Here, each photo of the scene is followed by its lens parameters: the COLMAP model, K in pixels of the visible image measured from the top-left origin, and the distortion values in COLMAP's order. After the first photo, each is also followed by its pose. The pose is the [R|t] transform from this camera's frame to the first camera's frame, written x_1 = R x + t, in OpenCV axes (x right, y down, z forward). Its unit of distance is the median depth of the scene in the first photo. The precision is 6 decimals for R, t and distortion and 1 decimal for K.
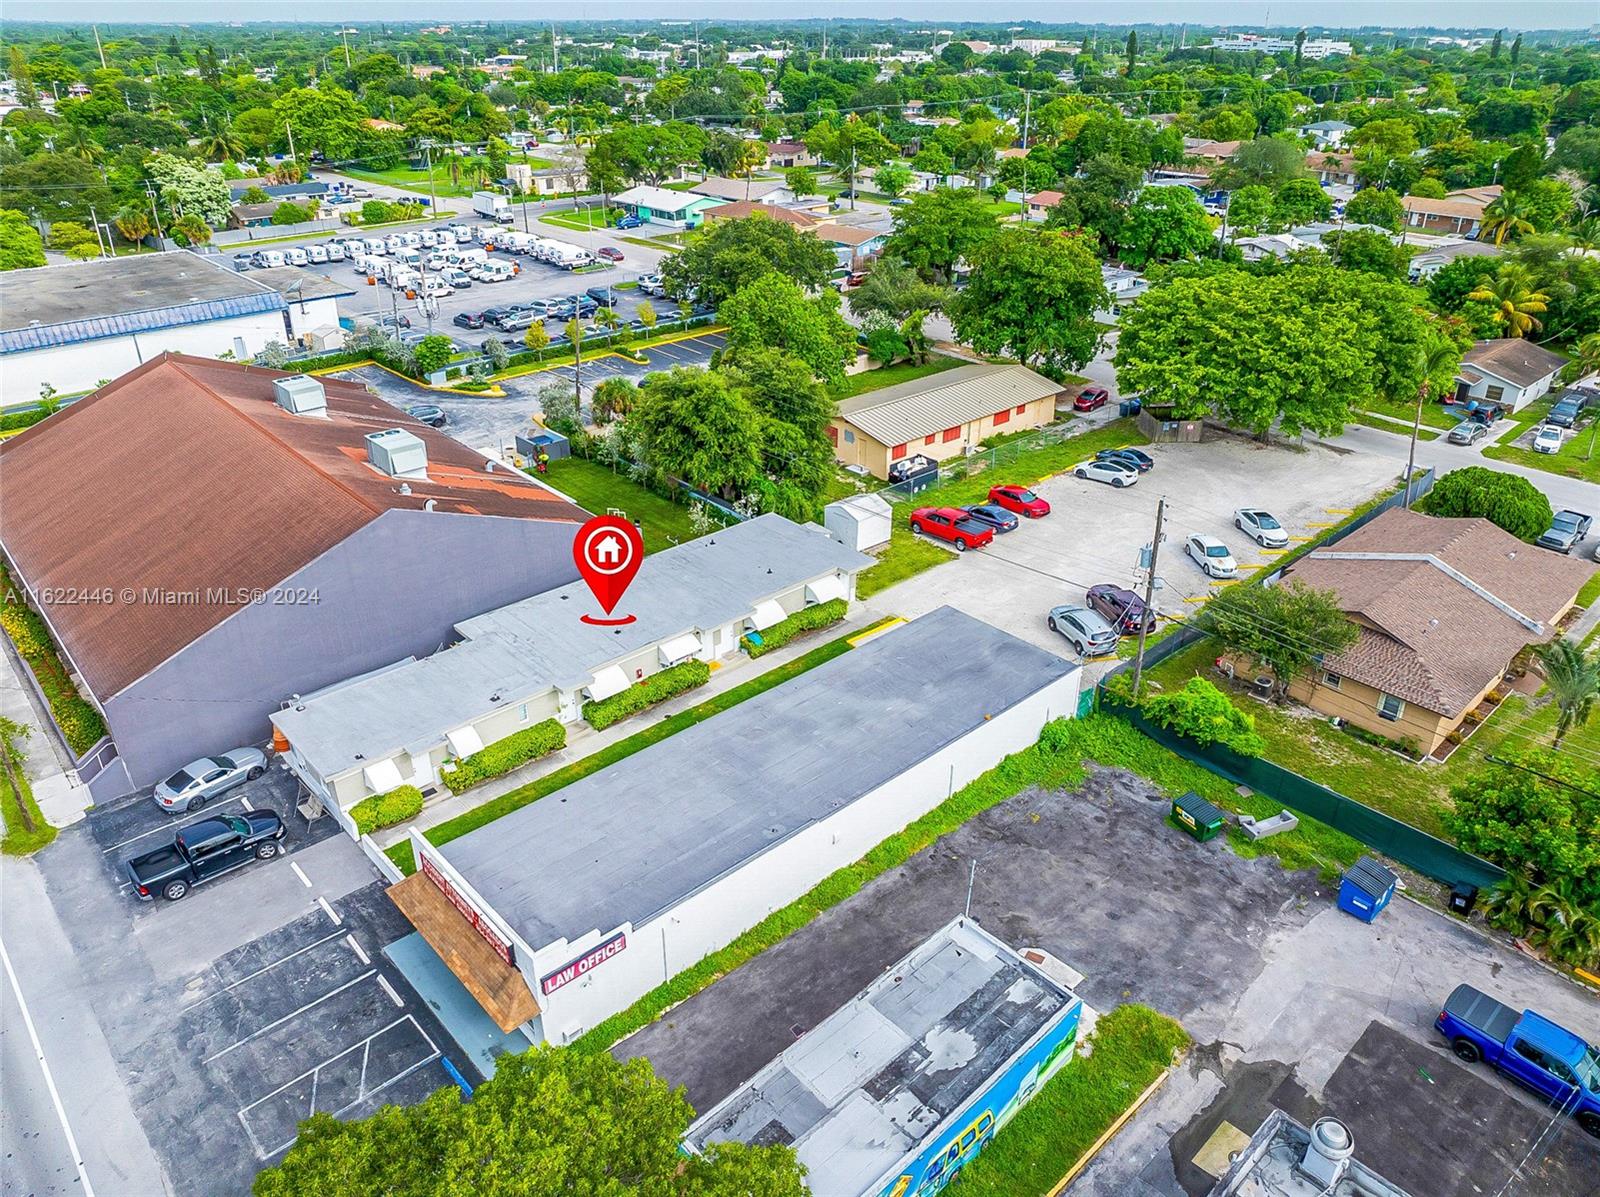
lens RADIAL K [[1120.0, 0, 800.0], [0, 1120.0, 598.5], [0, 0, 1]] dist [-0.026989, -0.001644]
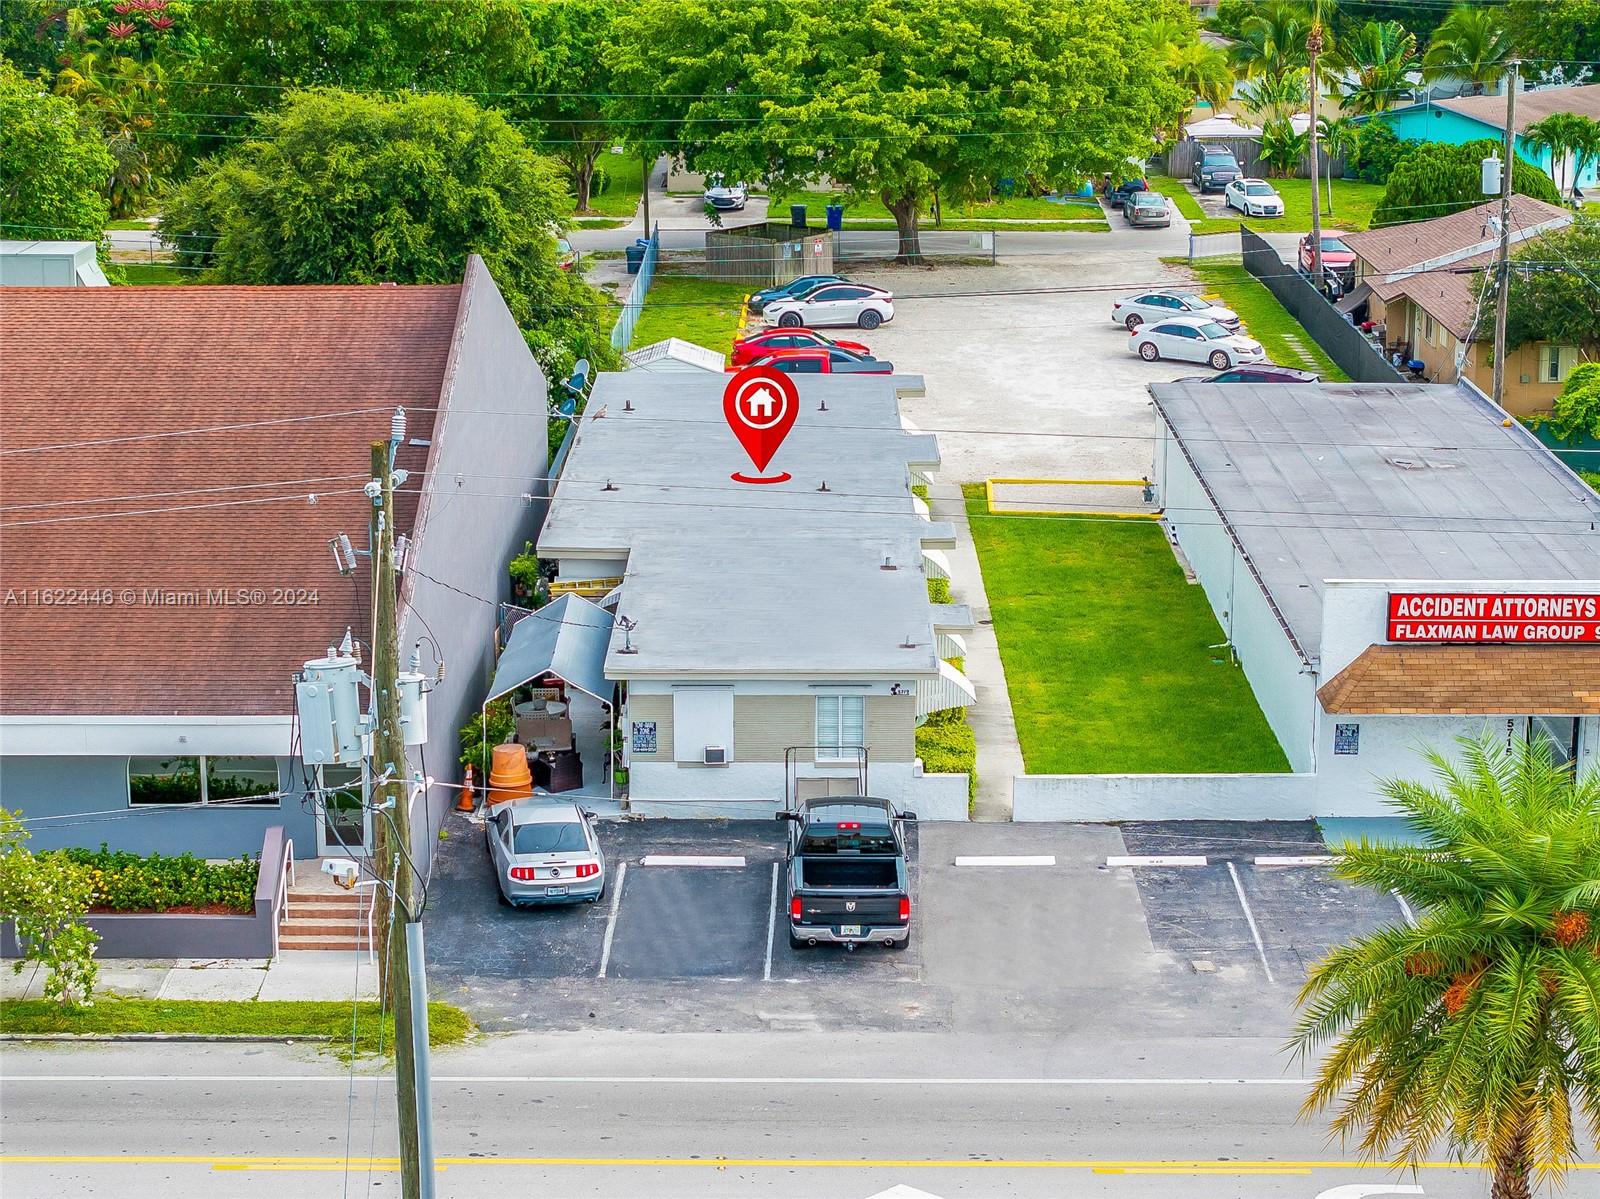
lens RADIAL K [[3234.2, 0, 800.0], [0, 3234.2, 599.5], [0, 0, 1]] dist [-0.131895, 0.753640]
pose [[0.682080, -0.185690, 0.707309, -0.939858], [0.345489, 0.934298, -0.087885, 0.156347], [-0.644518, 0.304312, 0.701420, 0.062126]]
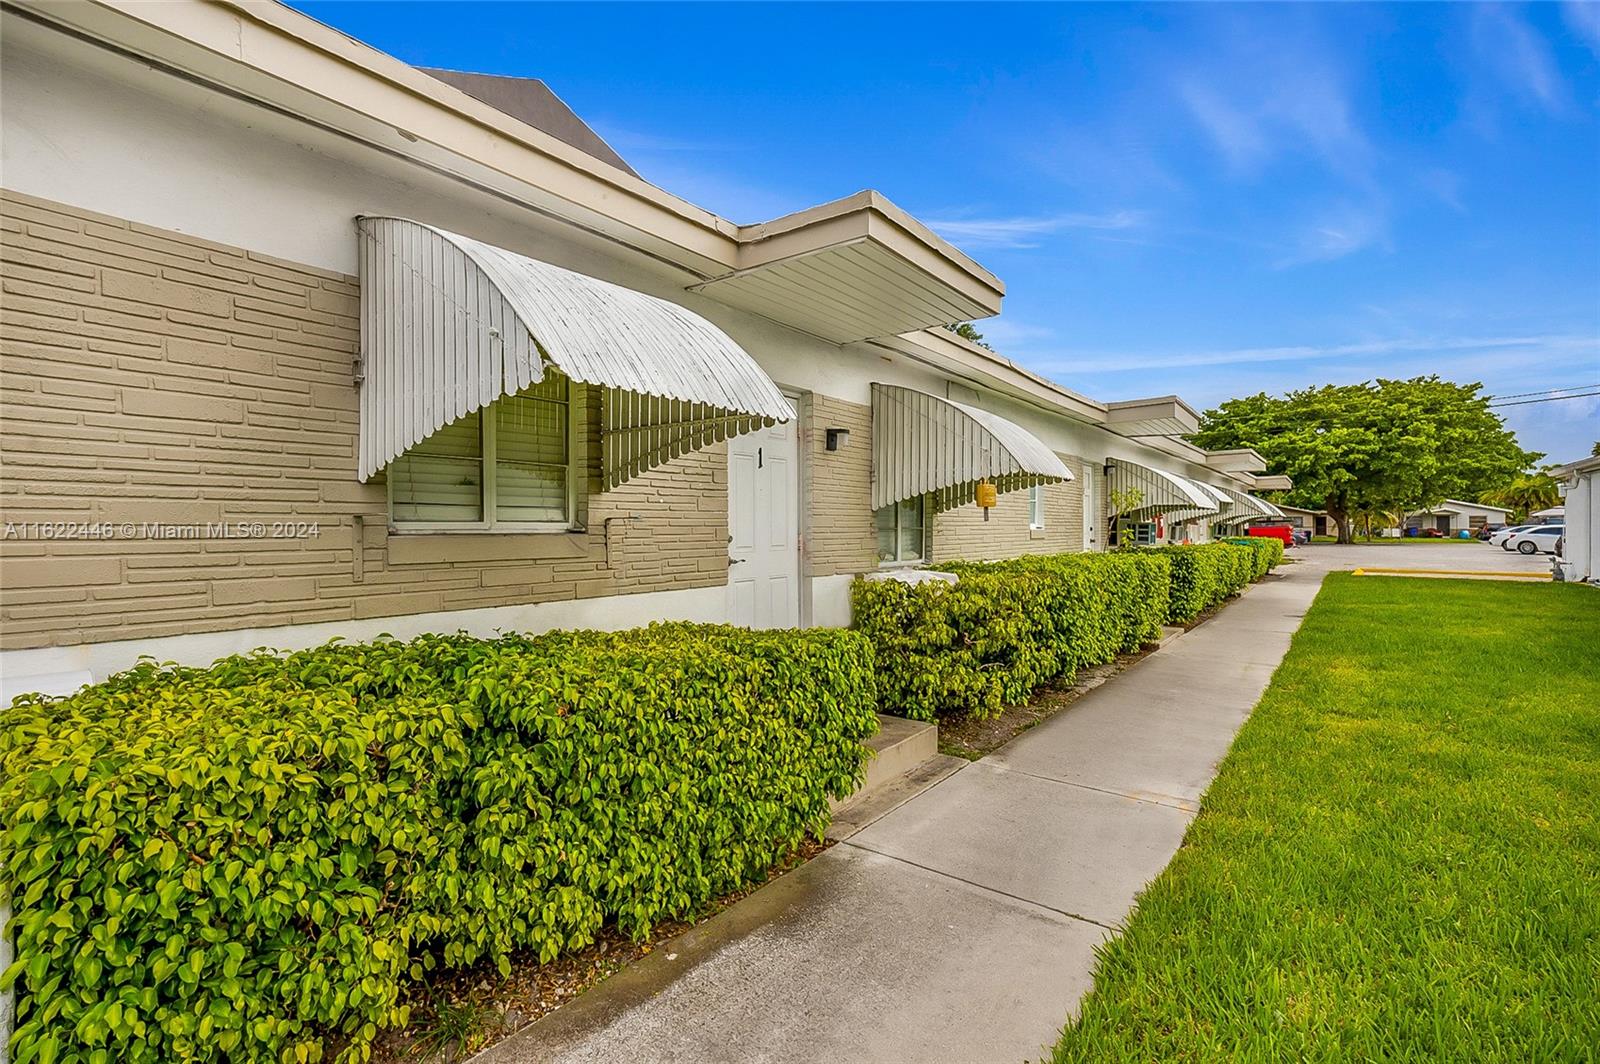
lens RADIAL K [[738.1, 0, 800.0], [0, 738.1, 532.0], [0, 0, 1]] dist [0.000956, 0.000174]
pose [[0.984596, -0.010249, 0.174544, -0.254878], [0.089565, 0.886922, -0.453154, 0.141592], [-0.150162, 0.461806, 0.874177, 0.659858]]
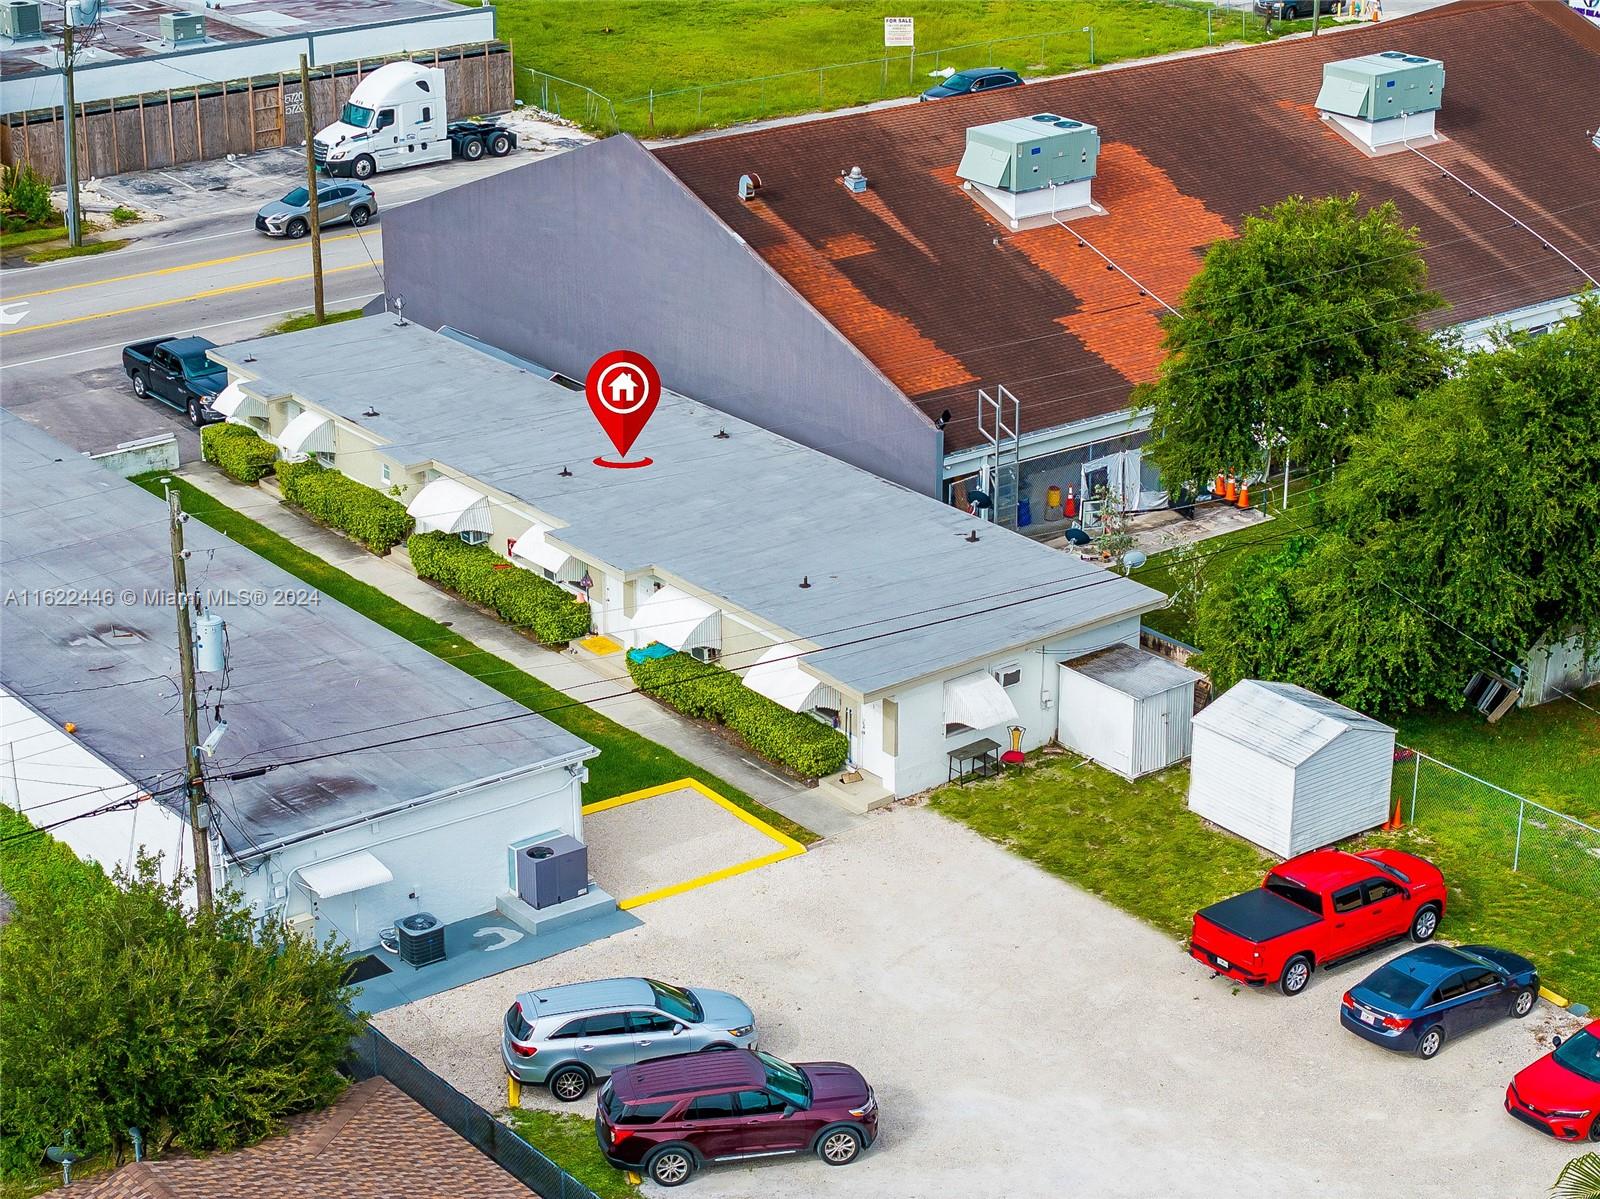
lens RADIAL K [[3234.2, 0, 800.0], [0, 3234.2, 599.5], [0, 0, 1]] dist [-0.131895, 0.753640]
pose [[-0.090310, 0.354589, -0.930651, 1.025430], [-0.462143, 0.812846, 0.354550, -0.416024], [0.882195, 0.462113, 0.090463, 0.819949]]
